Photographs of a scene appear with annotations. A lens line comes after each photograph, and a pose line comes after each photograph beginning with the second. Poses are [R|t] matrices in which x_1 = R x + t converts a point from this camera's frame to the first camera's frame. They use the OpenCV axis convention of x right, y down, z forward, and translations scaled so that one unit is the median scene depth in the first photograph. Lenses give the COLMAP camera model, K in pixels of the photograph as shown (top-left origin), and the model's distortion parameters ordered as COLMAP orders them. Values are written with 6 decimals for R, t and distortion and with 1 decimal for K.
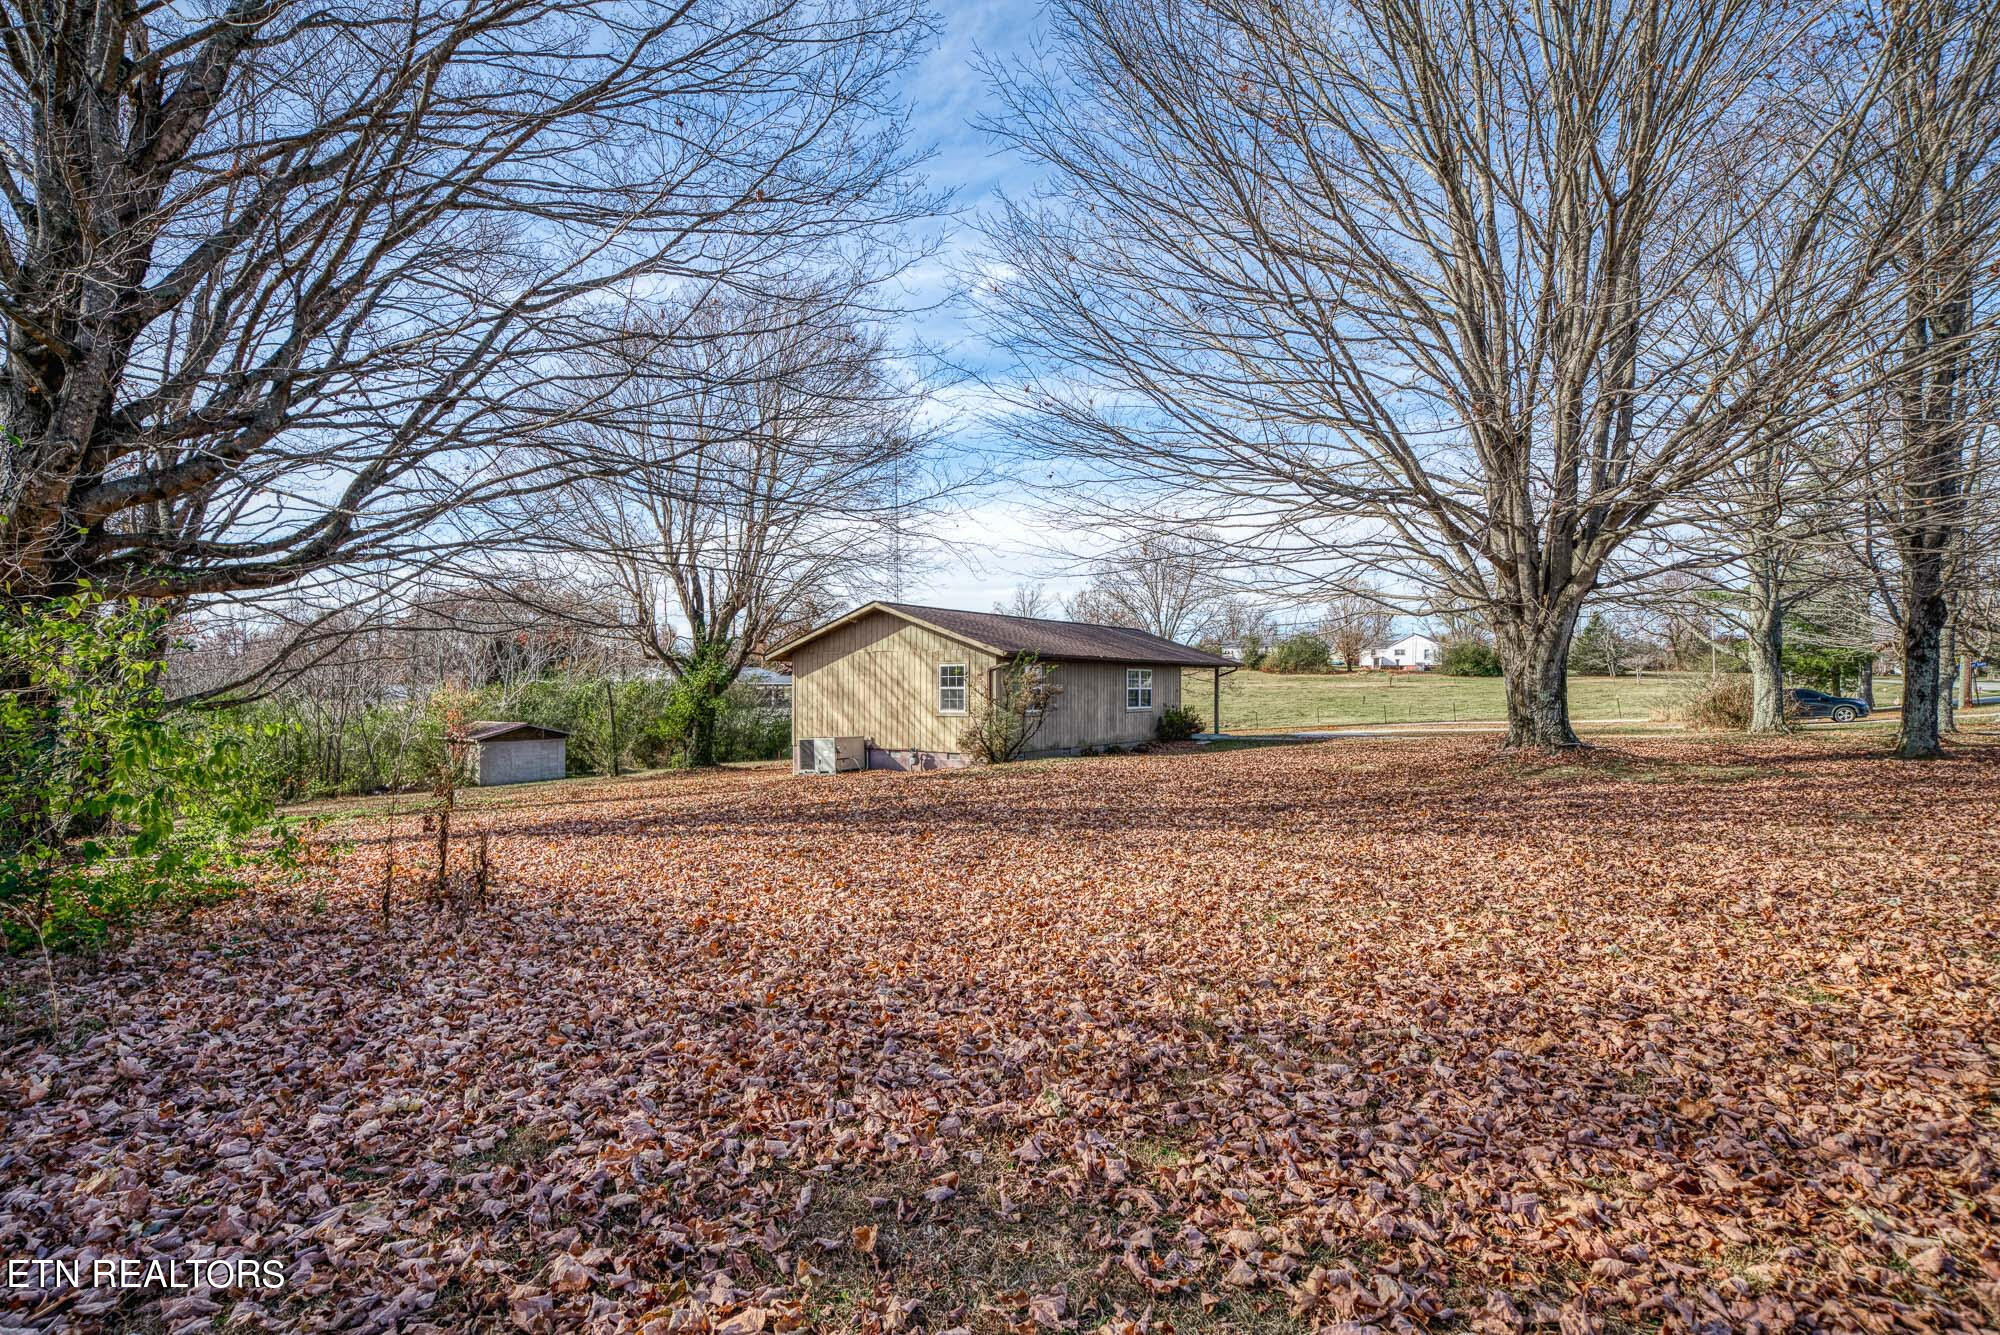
lens RADIAL K [[1036.8, 0, 999.7], [0, 1036.8, 670.7], [0, 0, 1]] dist [-0.000175, -0.000008]
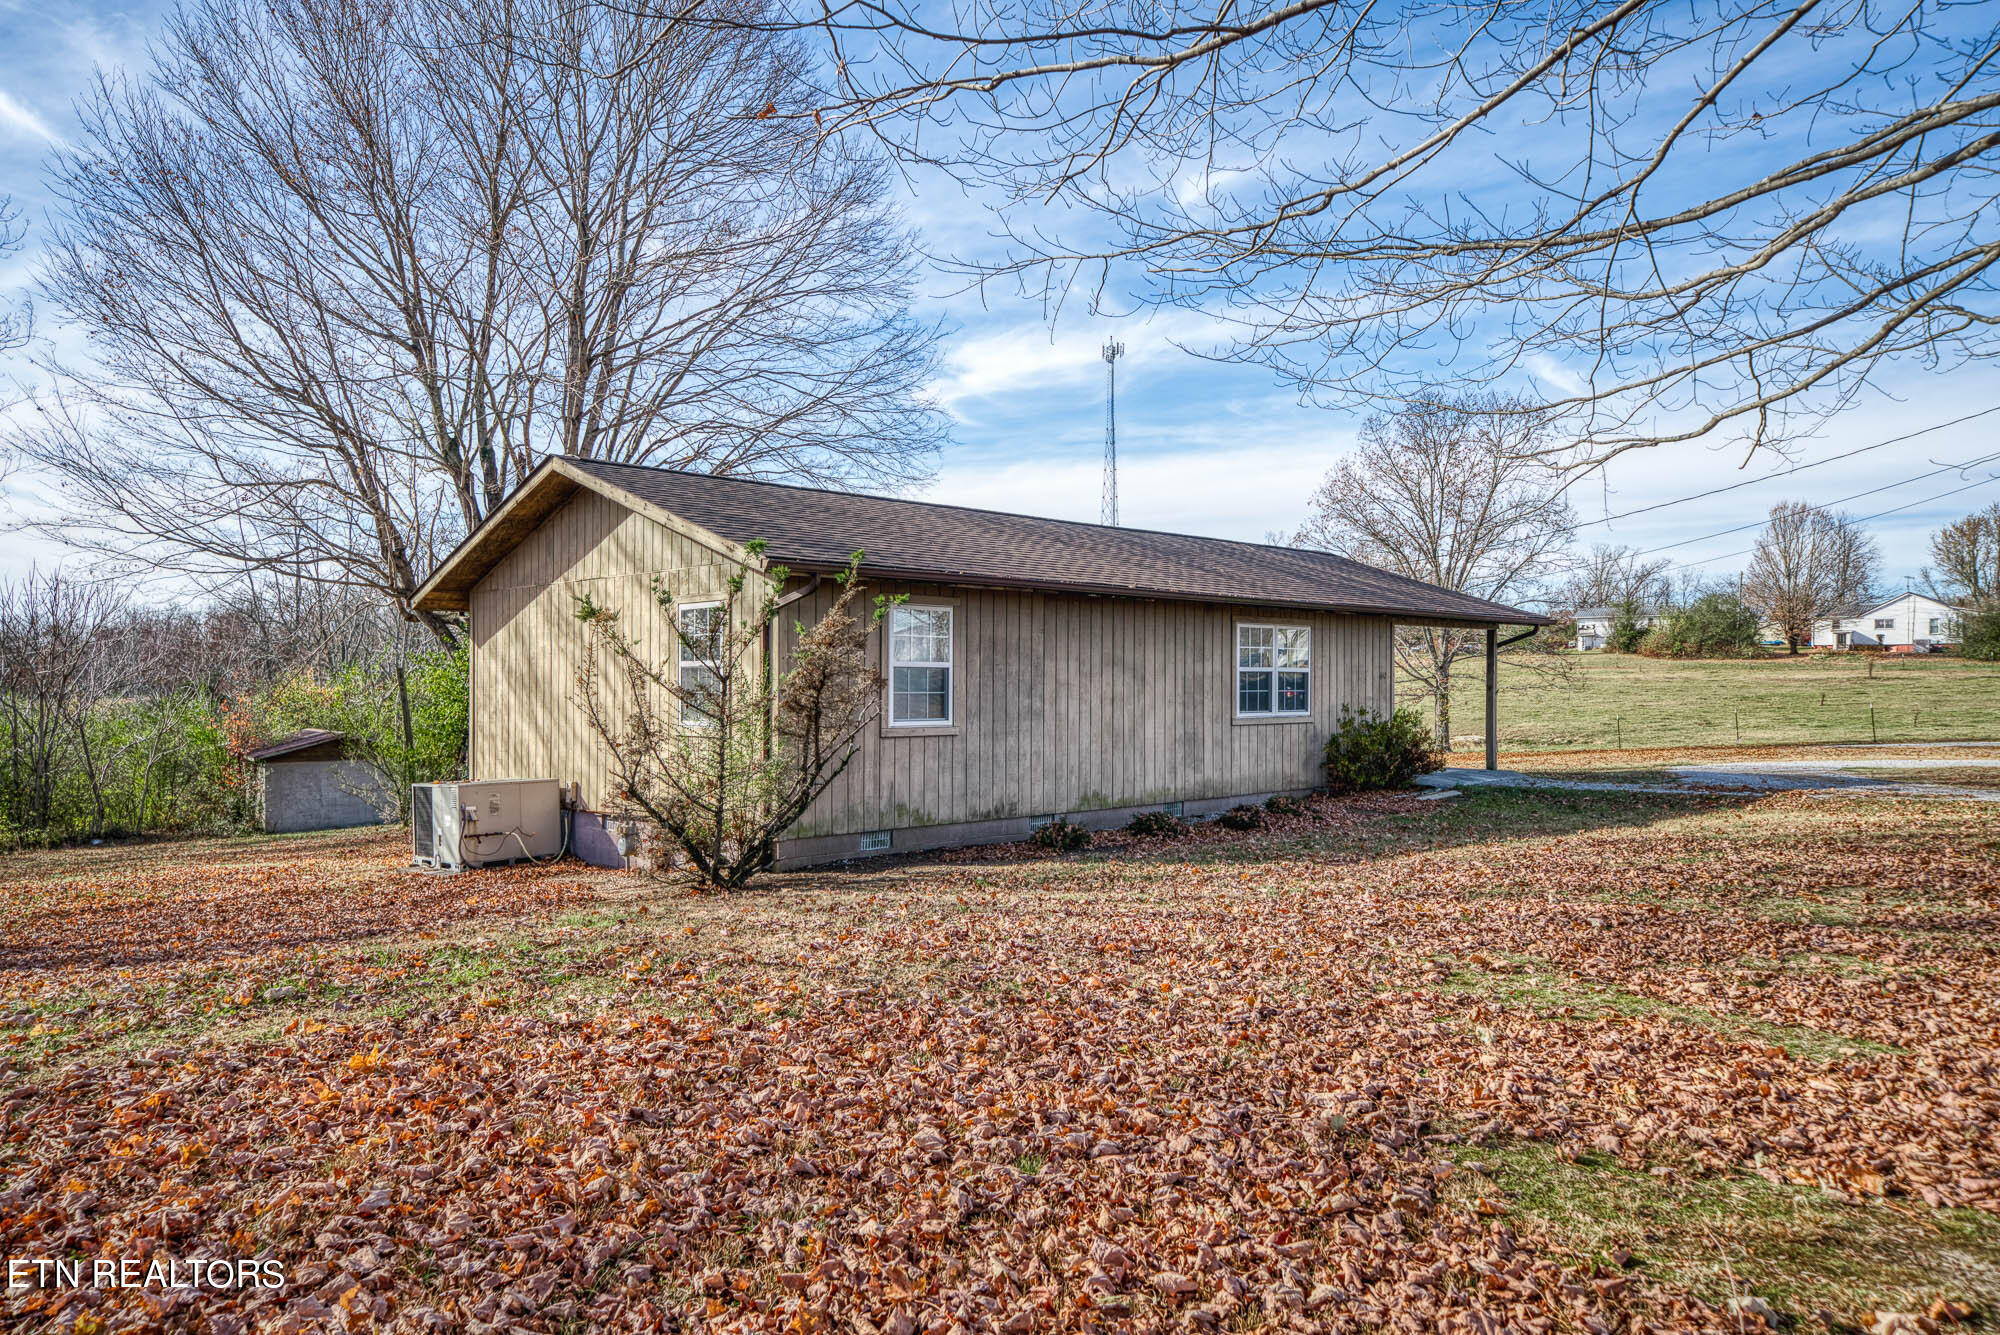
lens RADIAL K [[1330.8, 0, 1000.4], [0, 1330.8, 673.1], [0, 0, 1]] dist [0.017205, 0.003269]
pose [[0.978561, -0.001635, -0.205950, 0.046523], [0.003474, 0.999957, 0.008567, 0.004441], [0.205927, -0.009098, 0.978525, 0.145899]]
